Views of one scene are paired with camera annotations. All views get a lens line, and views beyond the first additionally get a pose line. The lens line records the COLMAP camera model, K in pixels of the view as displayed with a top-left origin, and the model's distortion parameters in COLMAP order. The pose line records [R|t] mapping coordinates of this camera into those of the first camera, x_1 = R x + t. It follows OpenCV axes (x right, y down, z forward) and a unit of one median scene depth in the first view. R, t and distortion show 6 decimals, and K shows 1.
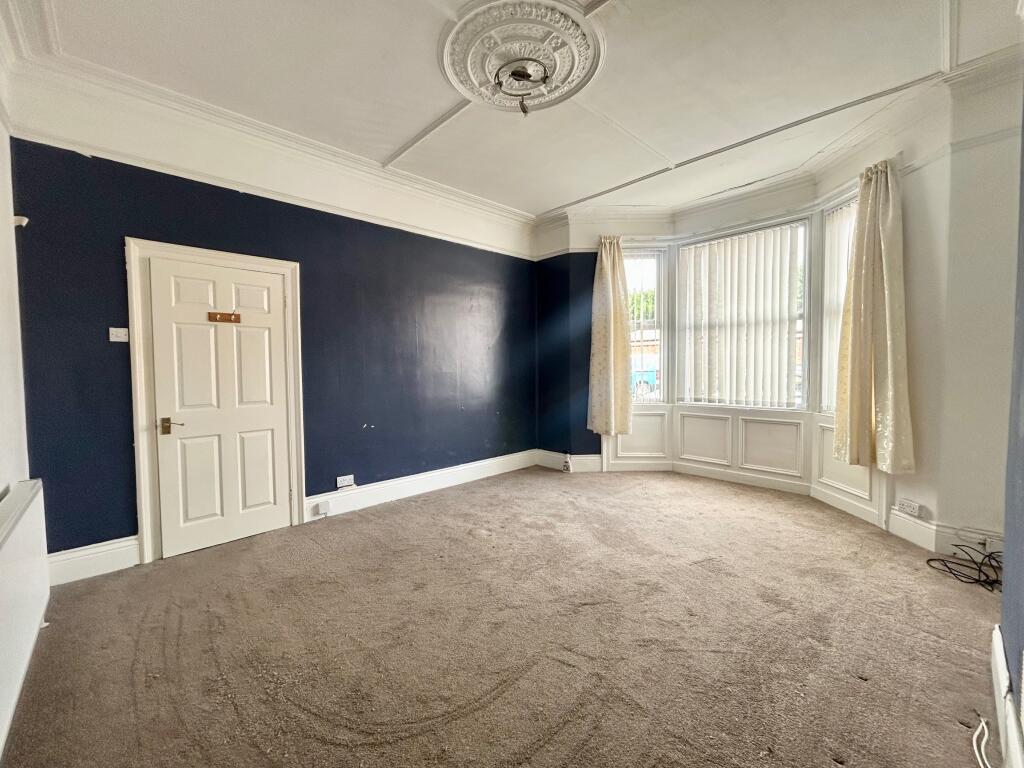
lens RADIAL K [[414.9, 0, 508.5], [0, 414.9, 381.3], [0, 0, 1]] dist [-0.000508, 0.000009]
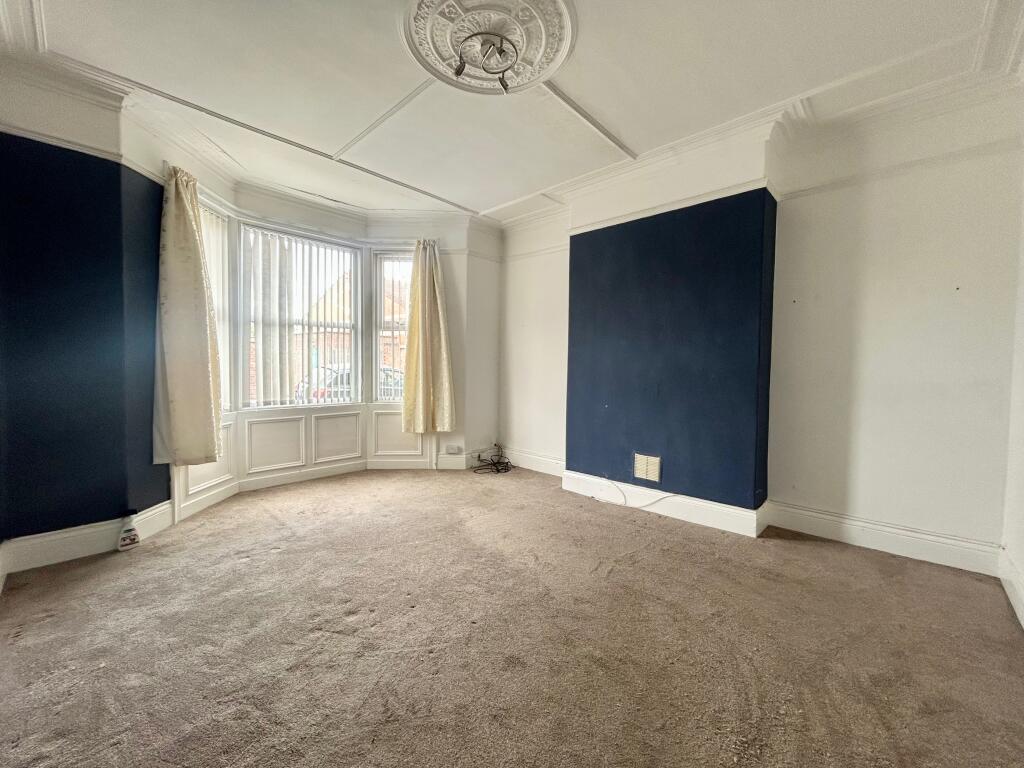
lens RADIAL K [[414.9, 0, 508.5], [0, 414.9, 381.3], [0, 0, 1]] dist [-0.000508, 0.000009]
pose [[-0.053892, -0.020397, 0.998338, -0.518893], [0.029809, 0.999313, 0.022026, -0.007547], [-0.998102, 0.030946, -0.053247, 0.576401]]
